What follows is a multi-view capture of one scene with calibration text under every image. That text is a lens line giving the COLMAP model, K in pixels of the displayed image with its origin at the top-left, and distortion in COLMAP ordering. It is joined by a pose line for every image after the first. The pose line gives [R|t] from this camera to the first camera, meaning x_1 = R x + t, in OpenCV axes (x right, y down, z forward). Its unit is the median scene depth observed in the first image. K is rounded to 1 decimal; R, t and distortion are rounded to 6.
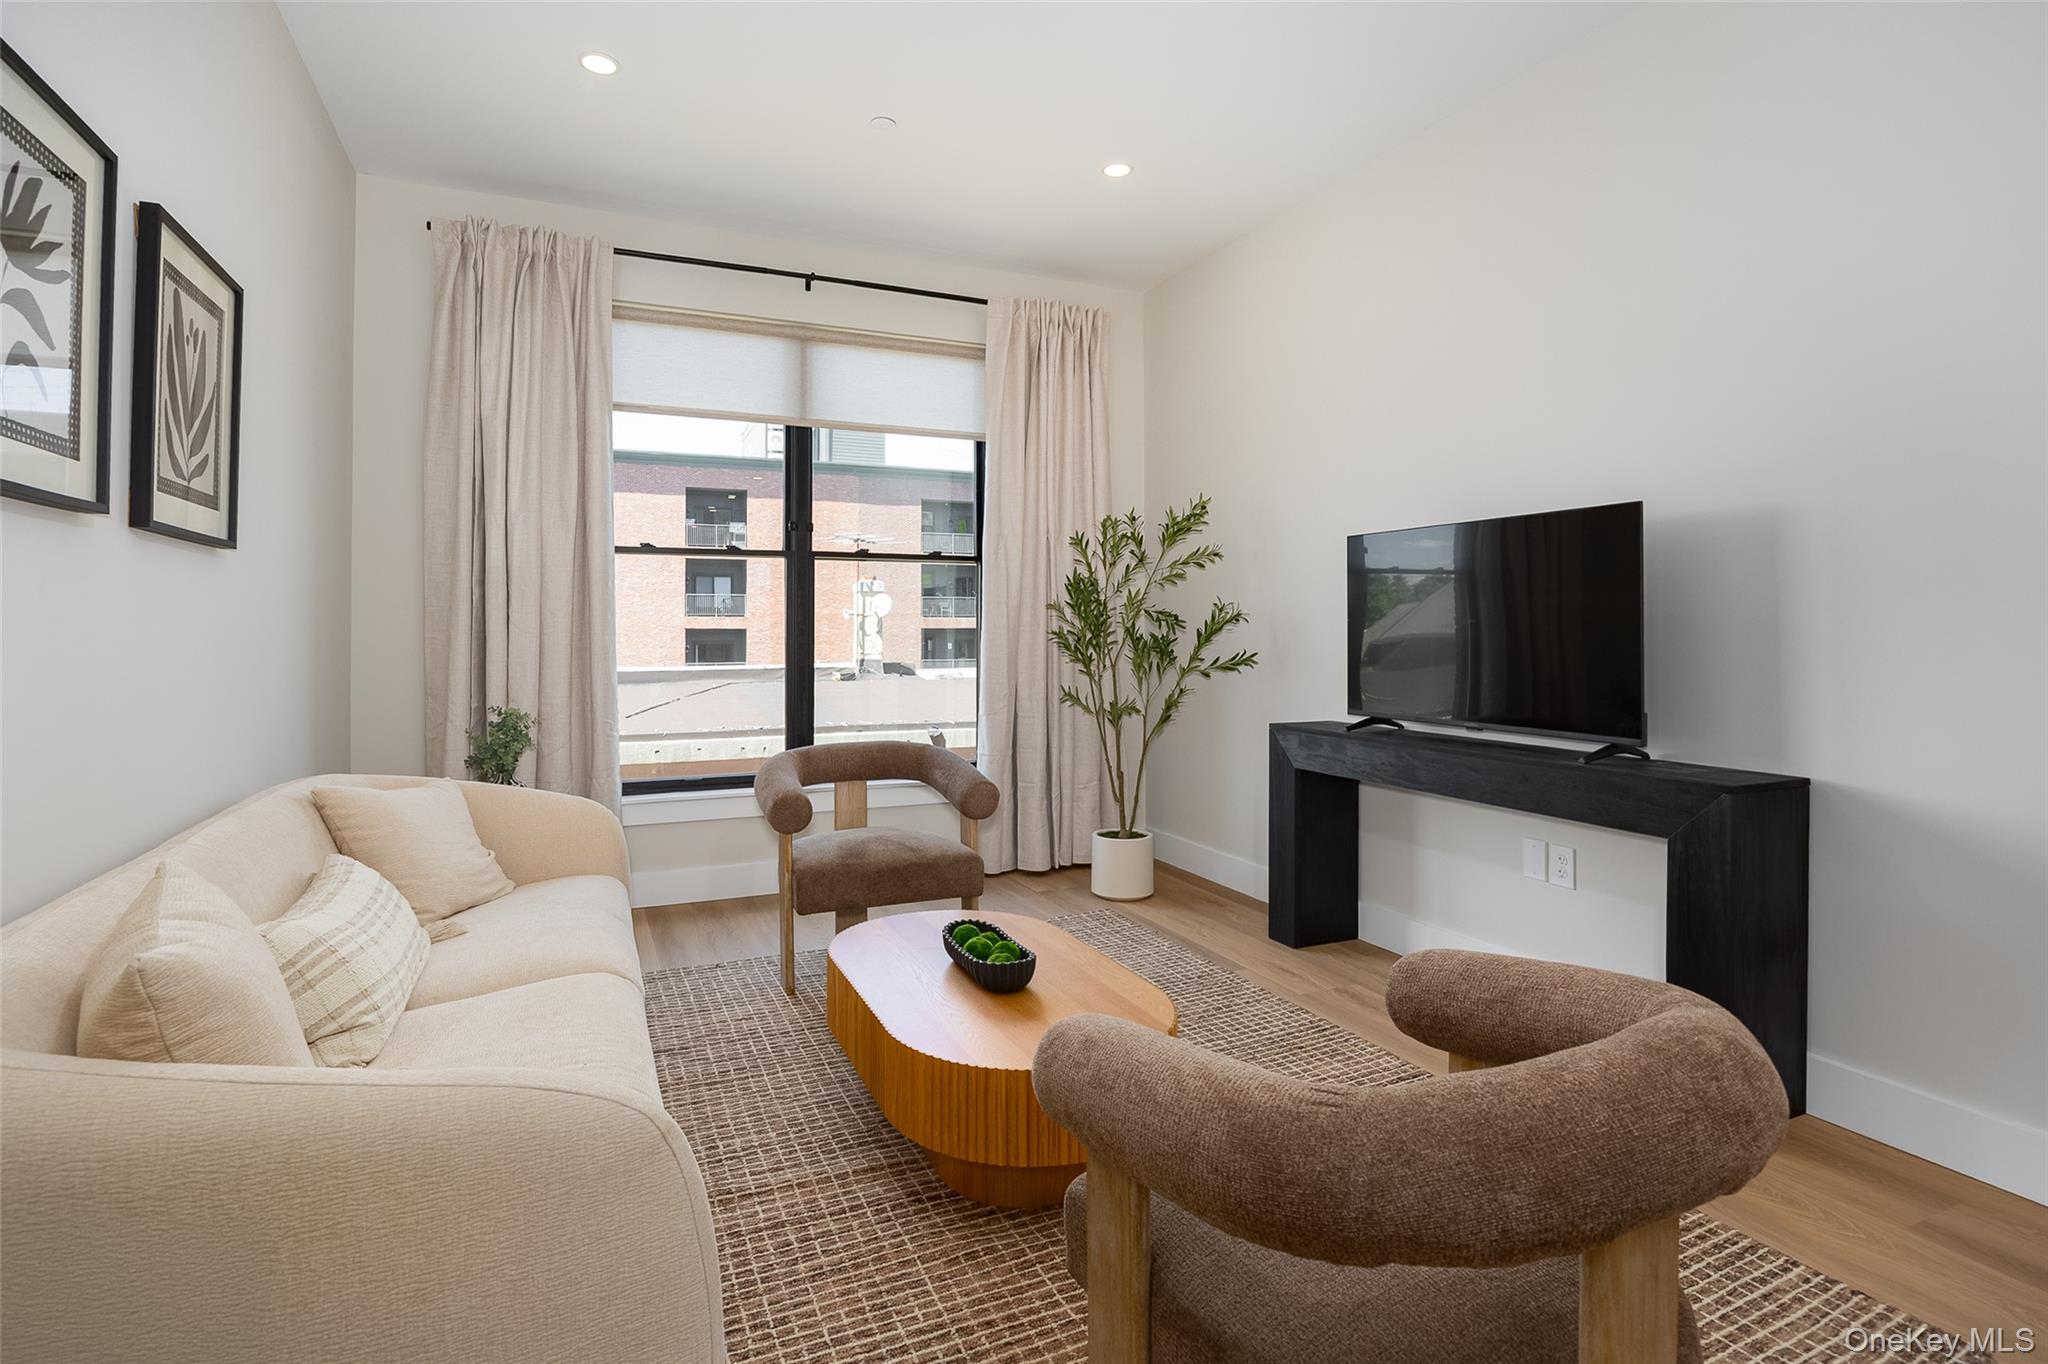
lens RADIAL K [[990.2, 0, 1027.5], [0, 990.2, 607.2], [0, 0, 1]] dist [0.000515, 0.000354]
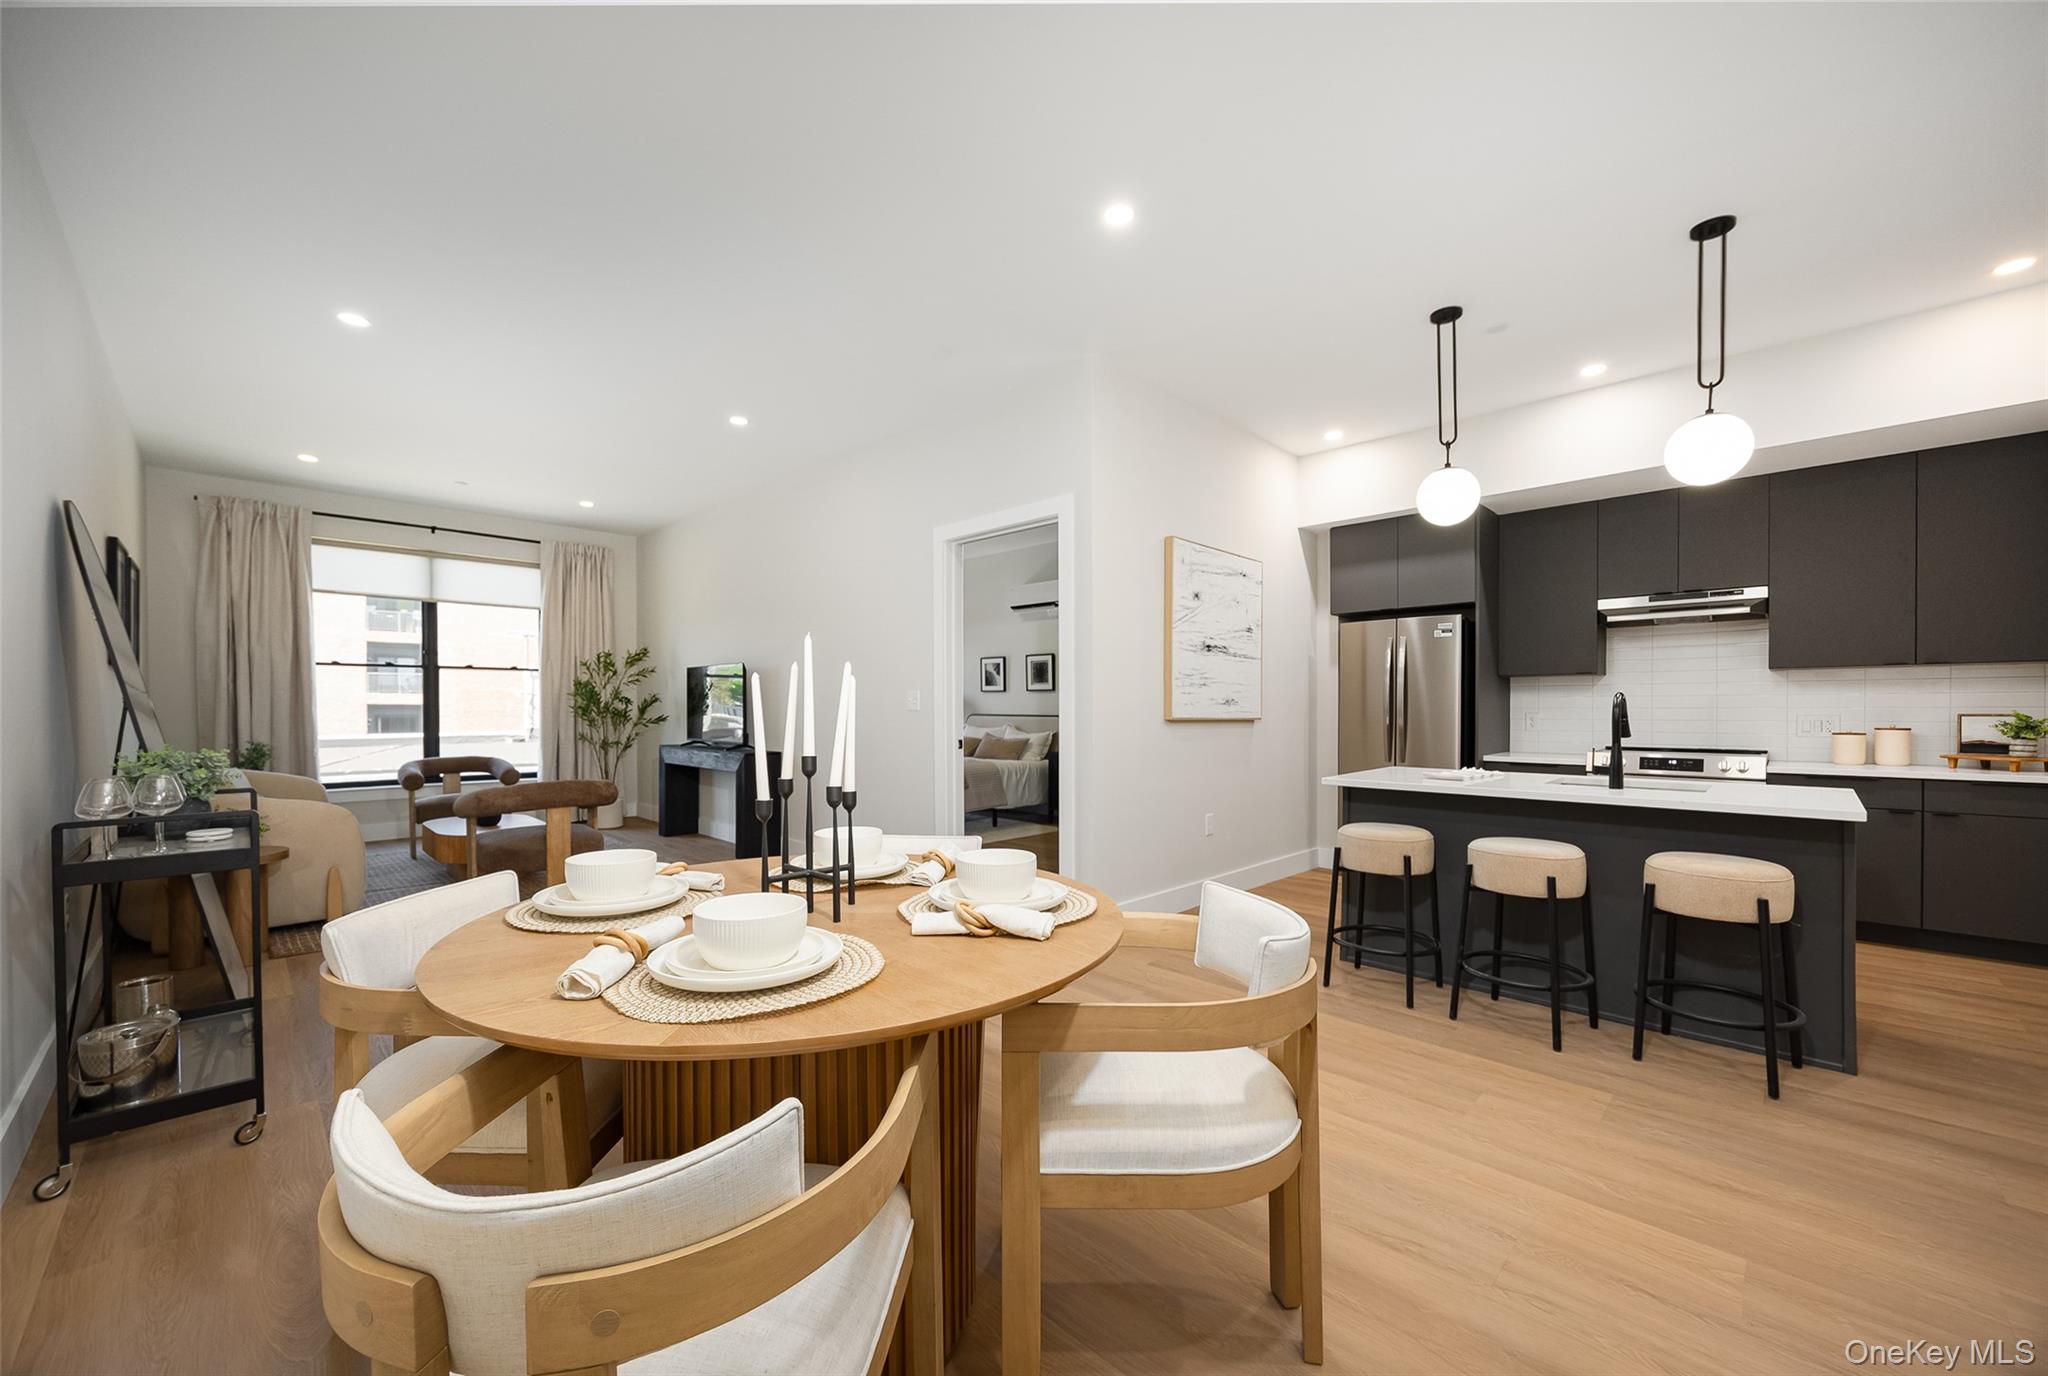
lens RADIAL K [[767.9, 0, 980.6], [0, 767.9, 715.8], [0, 0, 1]] dist [0.001530, 0.000115]
pose [[0.942738, -0.003120, 0.333520, 0.316370], [-0.009020, 0.999352, 0.034847, -0.021144], [-0.333412, -0.035860, 0.942099, -0.878273]]
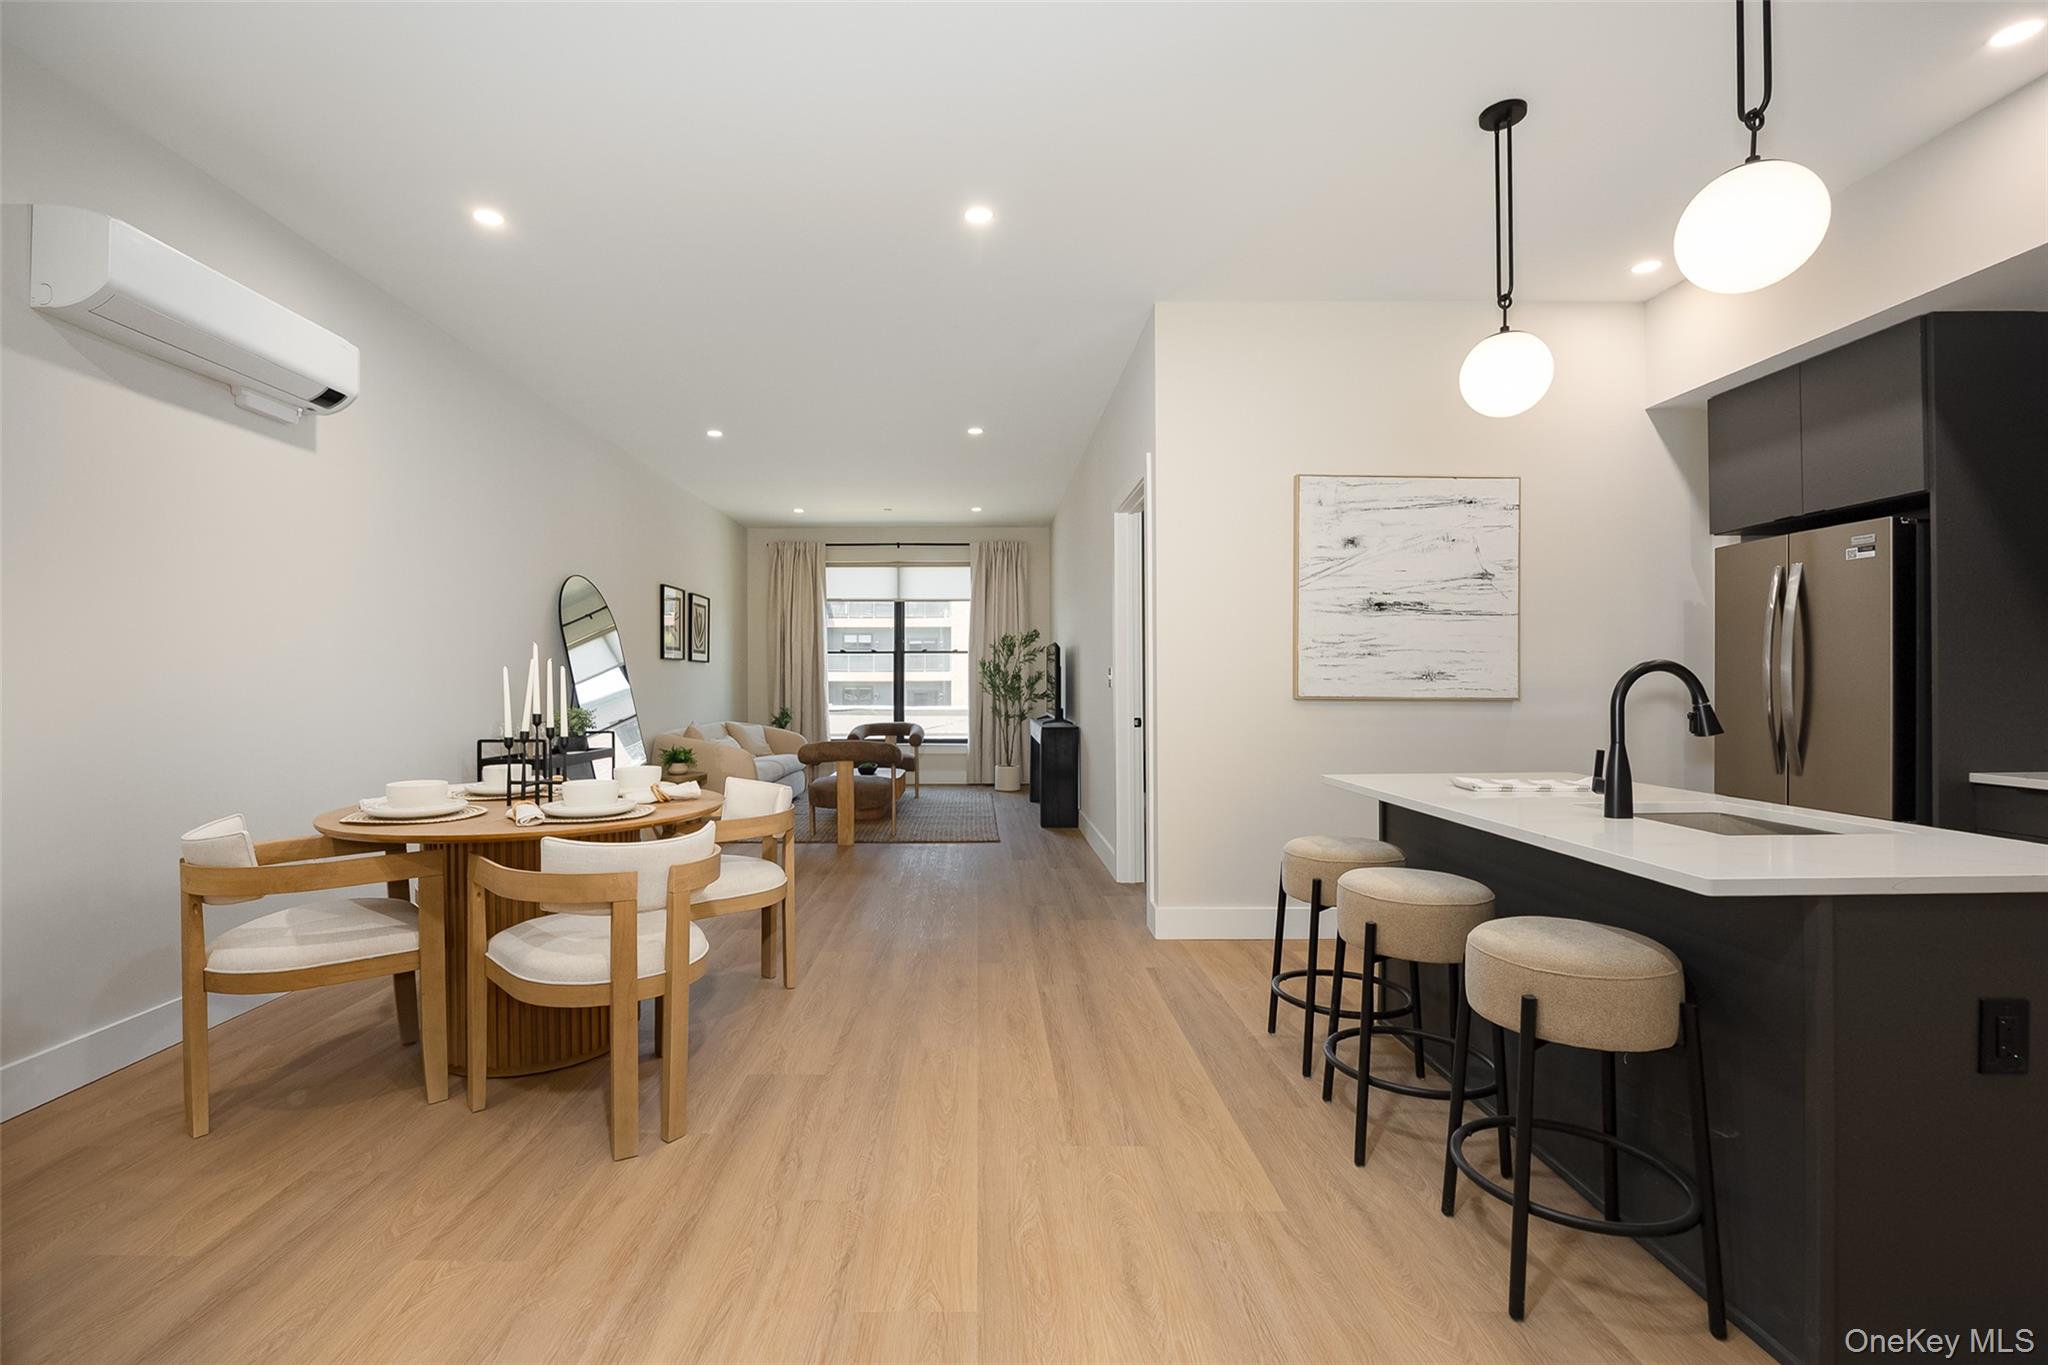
lens RADIAL K [[855.9, 0, 985.9], [0, 855.9, 685.5], [0, 0, 1]] dist [-0.002657, -0.000294]
pose [[0.916209, -0.000378, -0.400700, 0.920651], [0.011627, 0.999604, 0.025643, -0.024312], [0.400532, -0.028154, 0.915850, -0.985409]]
